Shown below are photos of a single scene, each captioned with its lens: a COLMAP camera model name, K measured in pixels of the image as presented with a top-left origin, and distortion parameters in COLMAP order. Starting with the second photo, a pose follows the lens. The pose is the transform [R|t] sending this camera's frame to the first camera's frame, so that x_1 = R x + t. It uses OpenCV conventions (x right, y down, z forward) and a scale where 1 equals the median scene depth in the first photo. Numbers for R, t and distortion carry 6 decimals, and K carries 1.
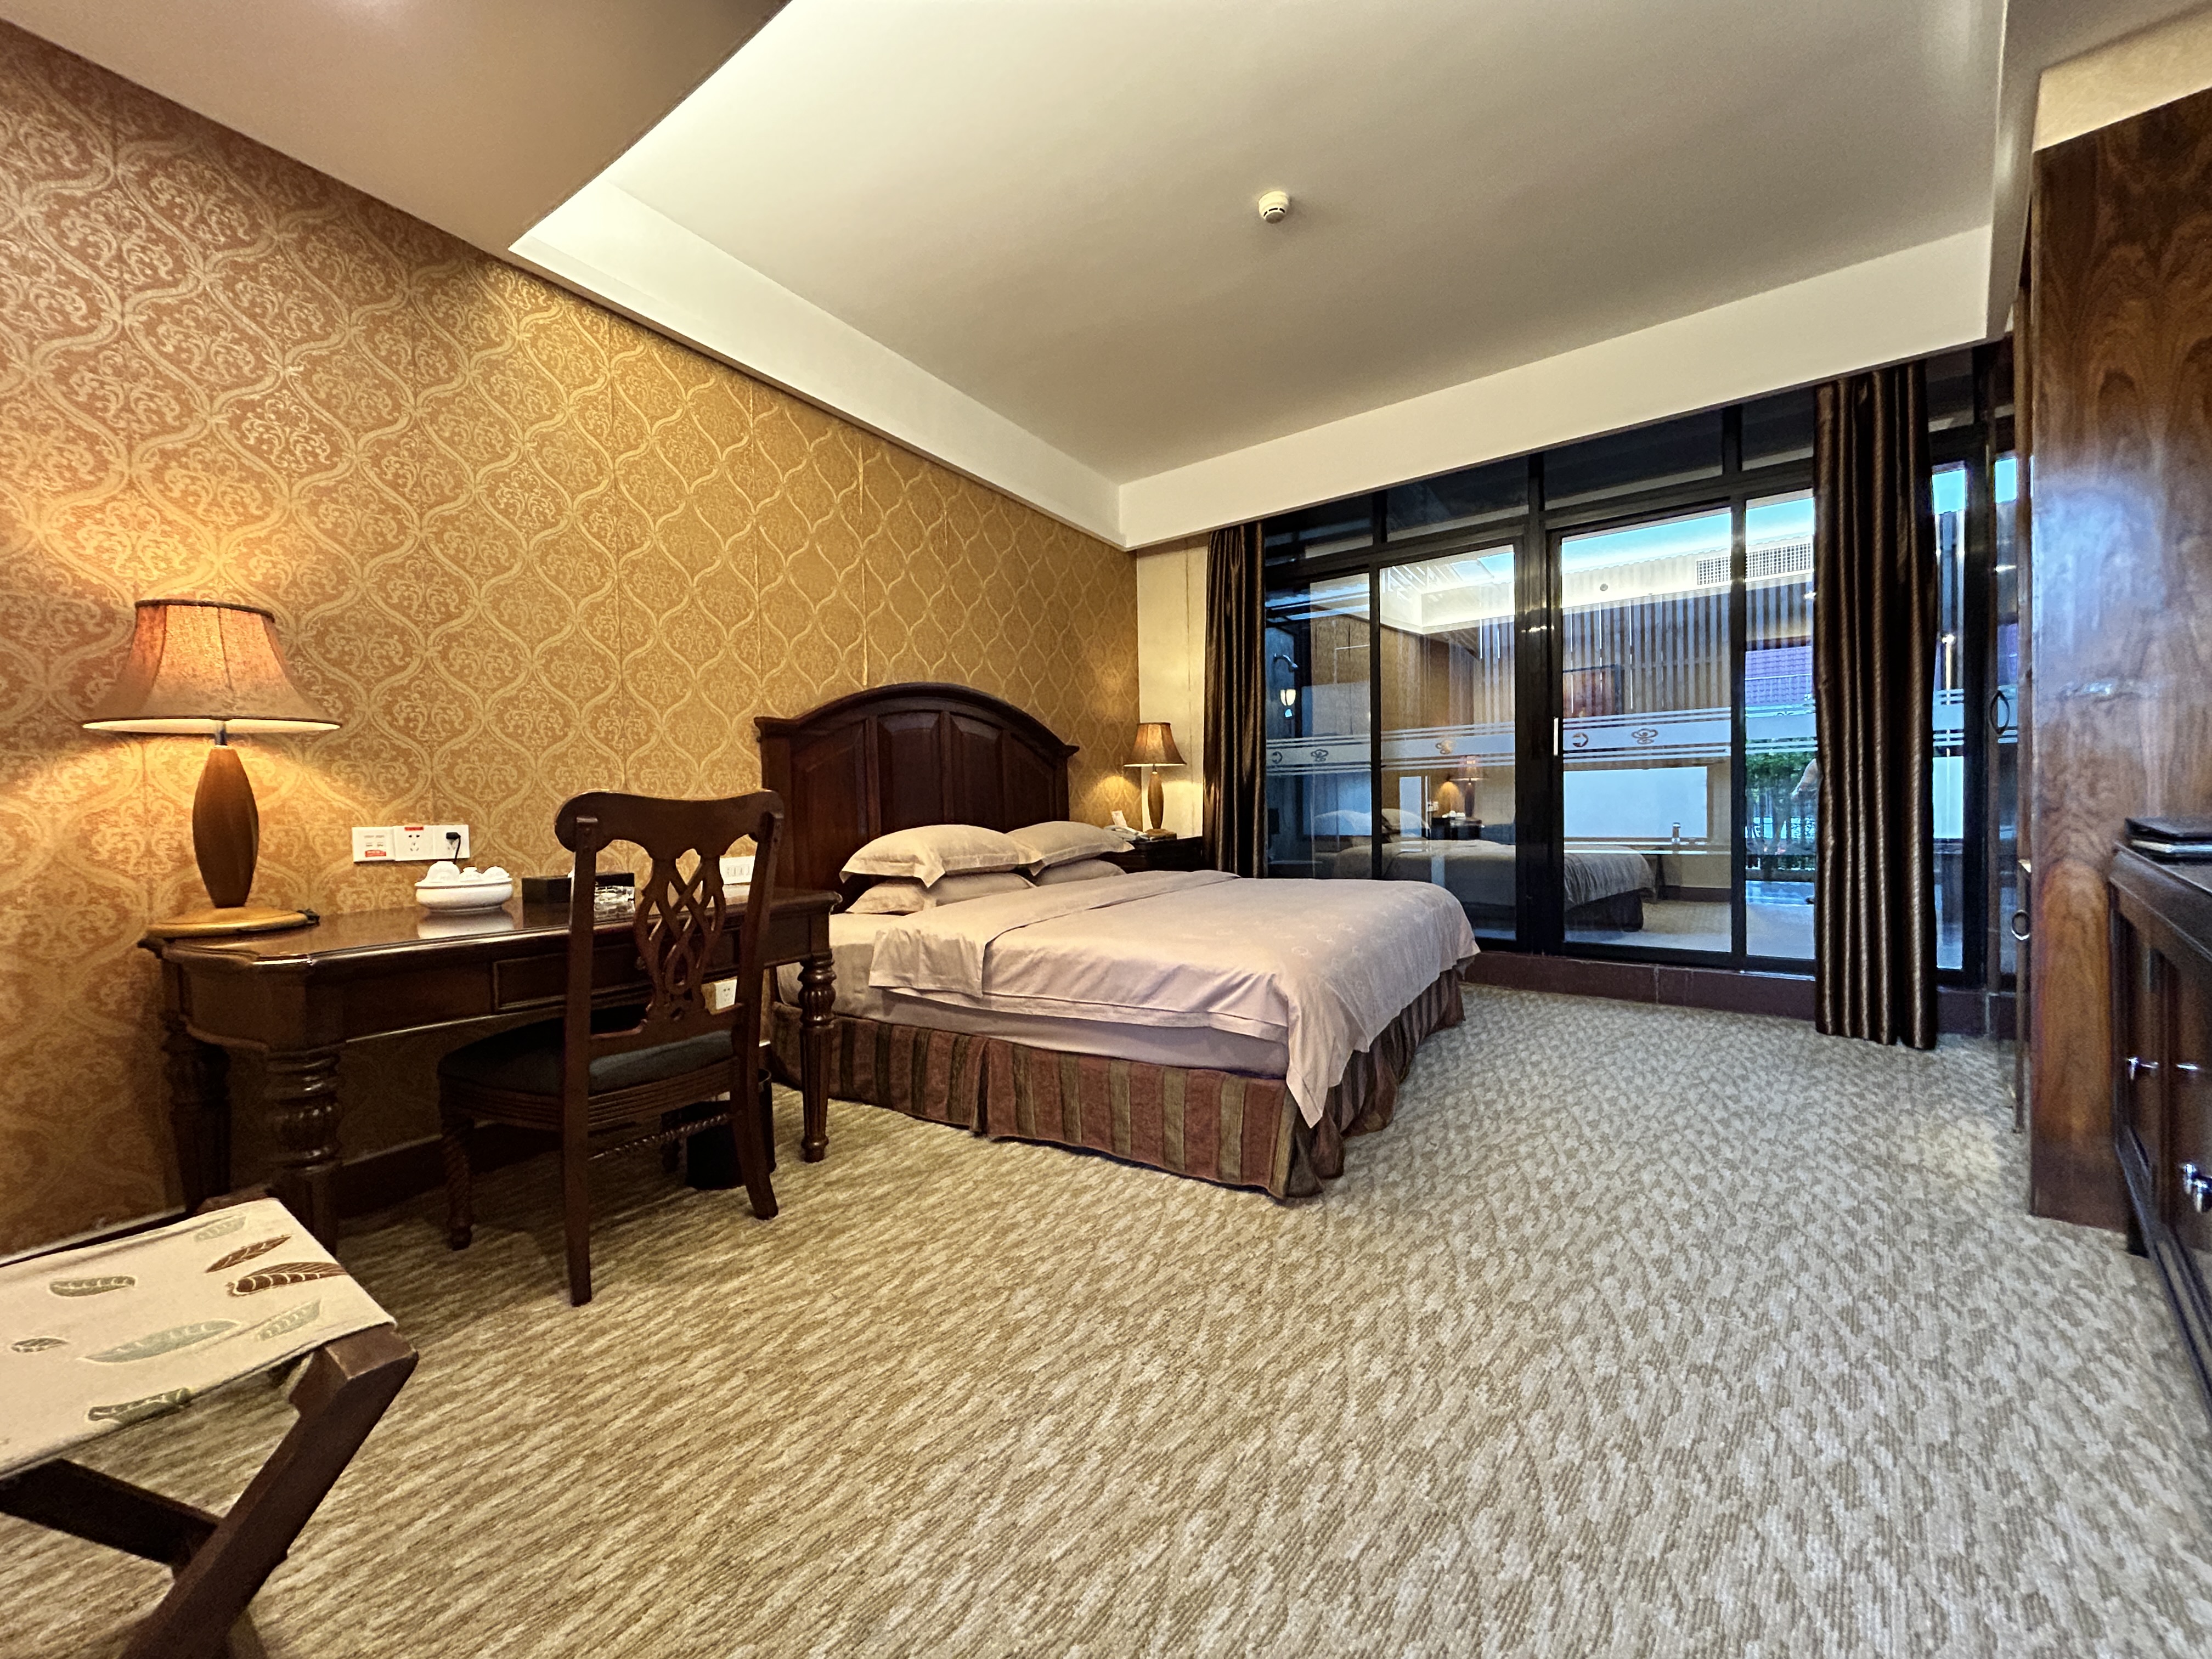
lens RADIAL K [[879.5, 0, 1110.2], [0, 879.5, 823.6], [0, 0, 1]] dist [0.017216, 0.000037]
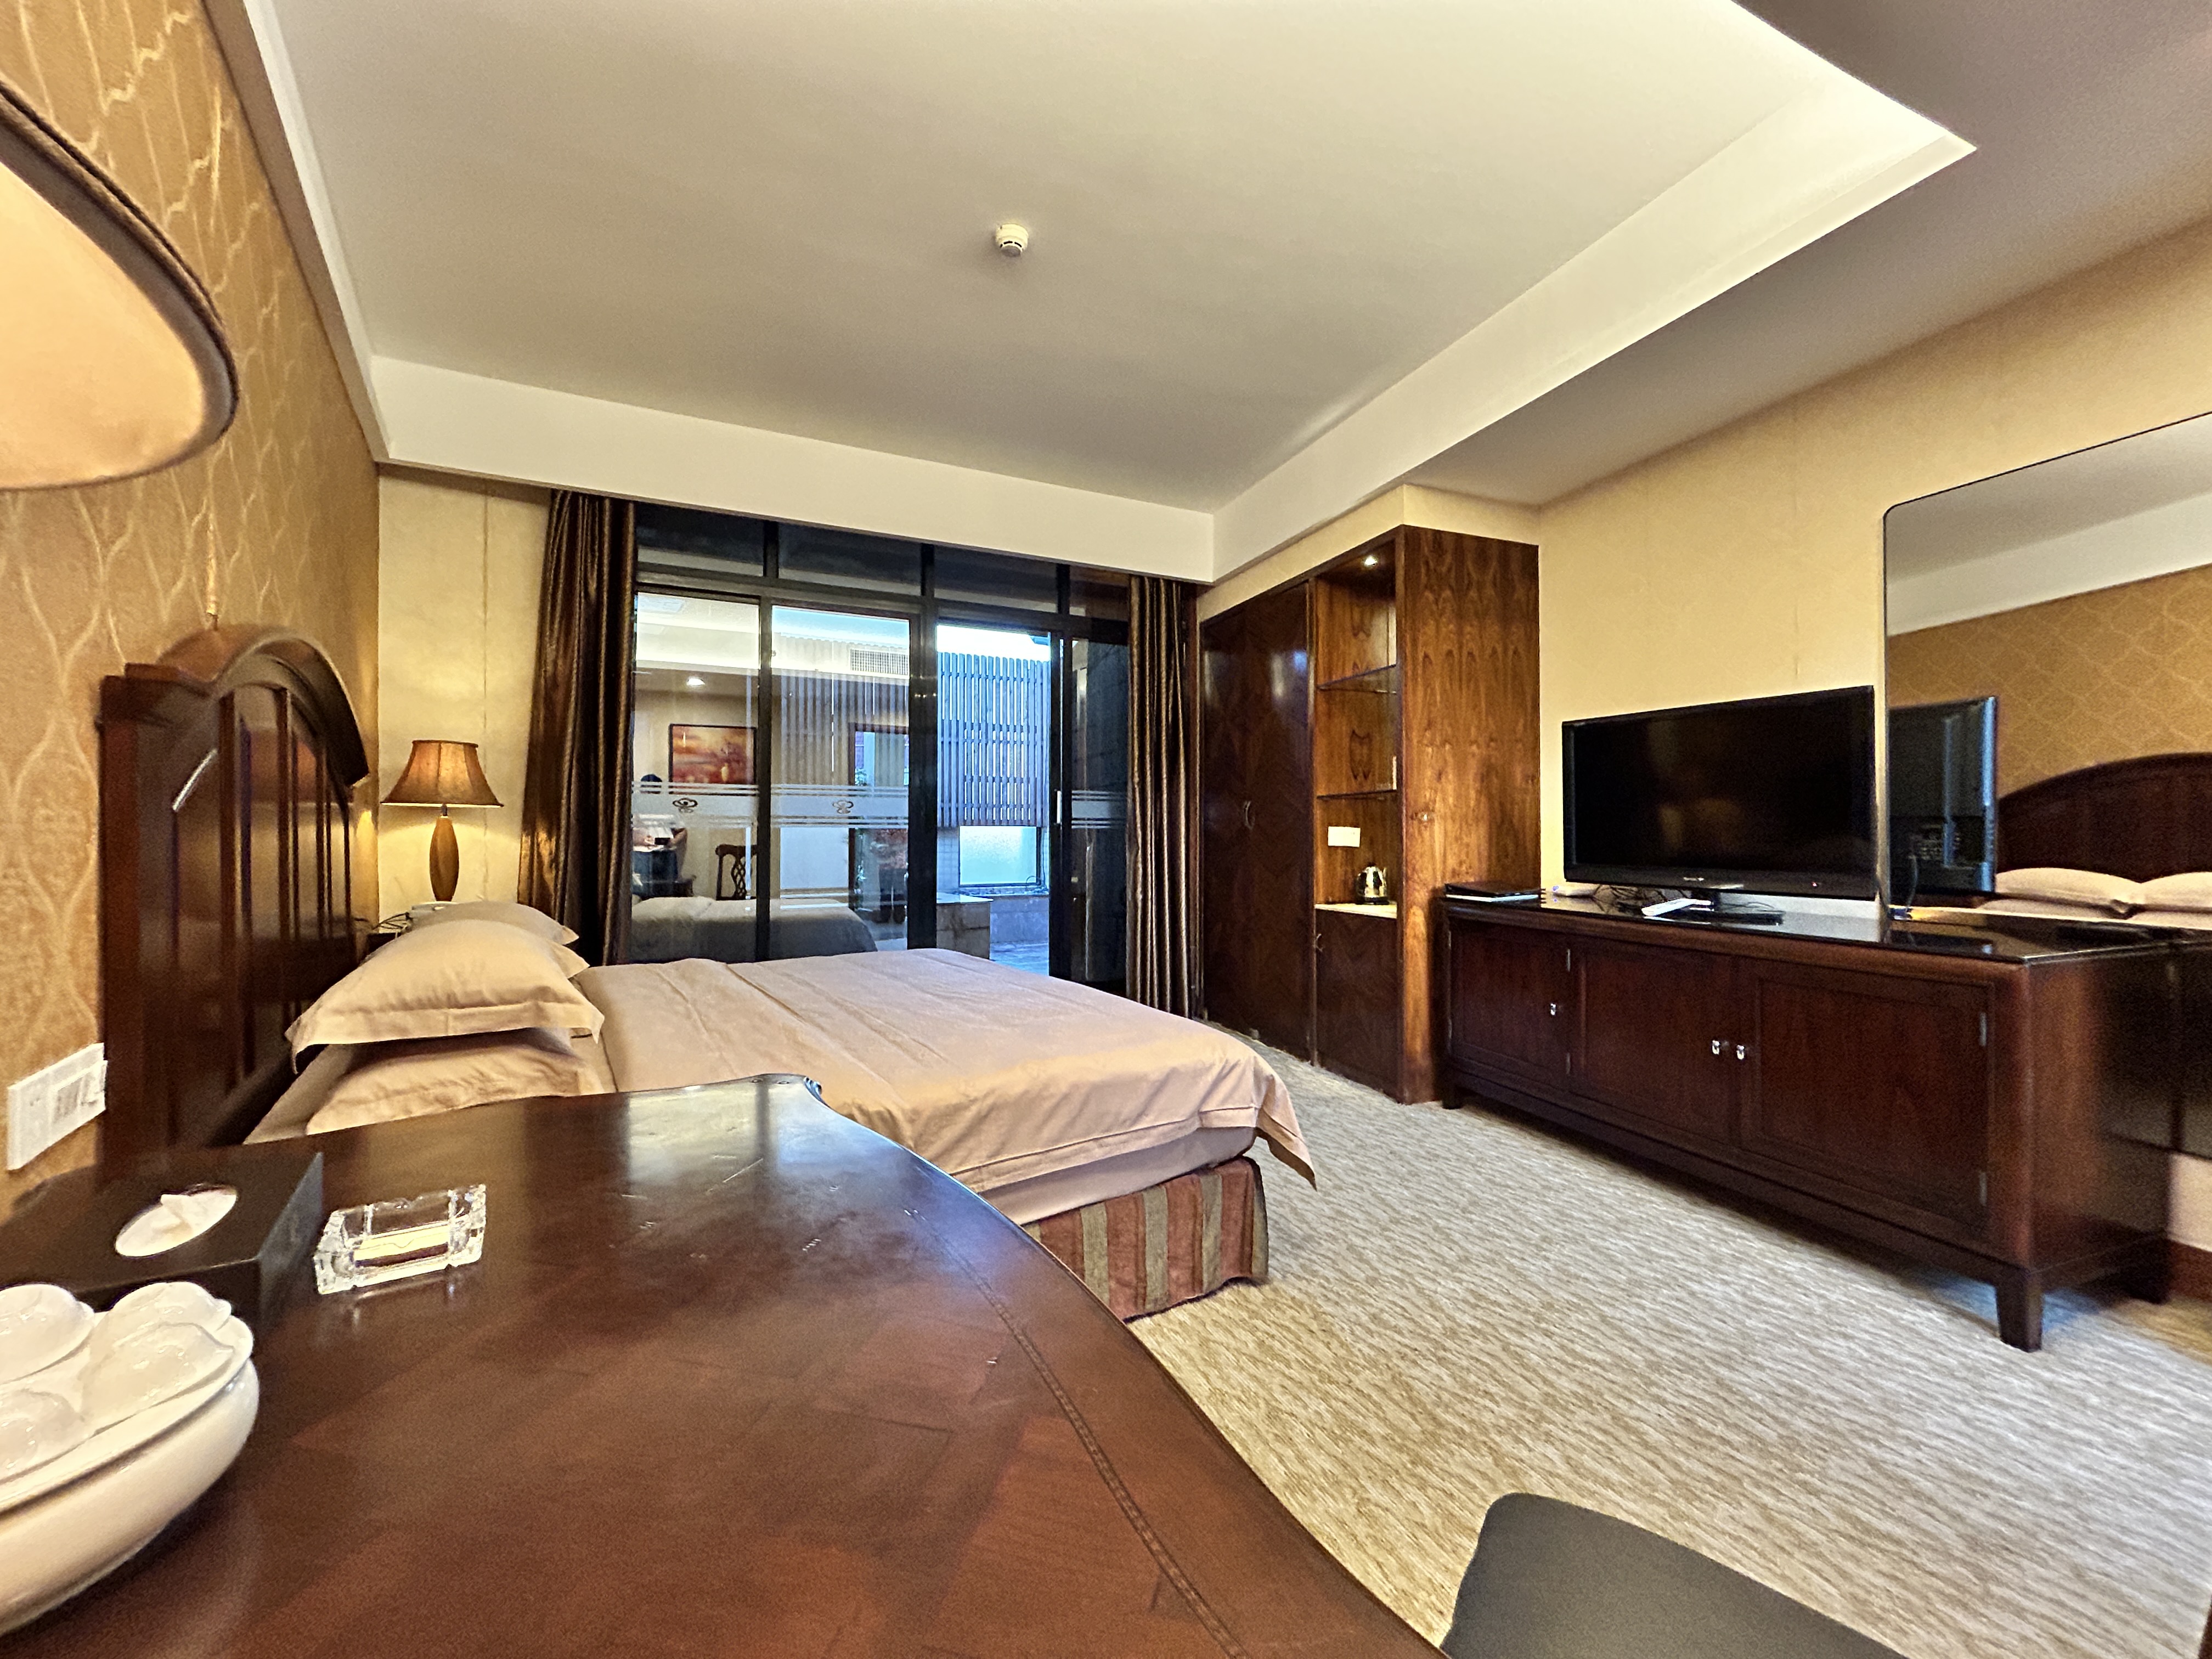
lens RADIAL K [[898.2, 0, 1060.9], [0, 898.2, 830.4], [0, 0, 1]] dist [-0.001509, 0.000141]
pose [[0.452861, 0.027401, 0.891160, -0.410493], [0.008578, 0.999347, -0.035087, -0.025299], [-0.891540, 0.023534, 0.452331, 0.357622]]
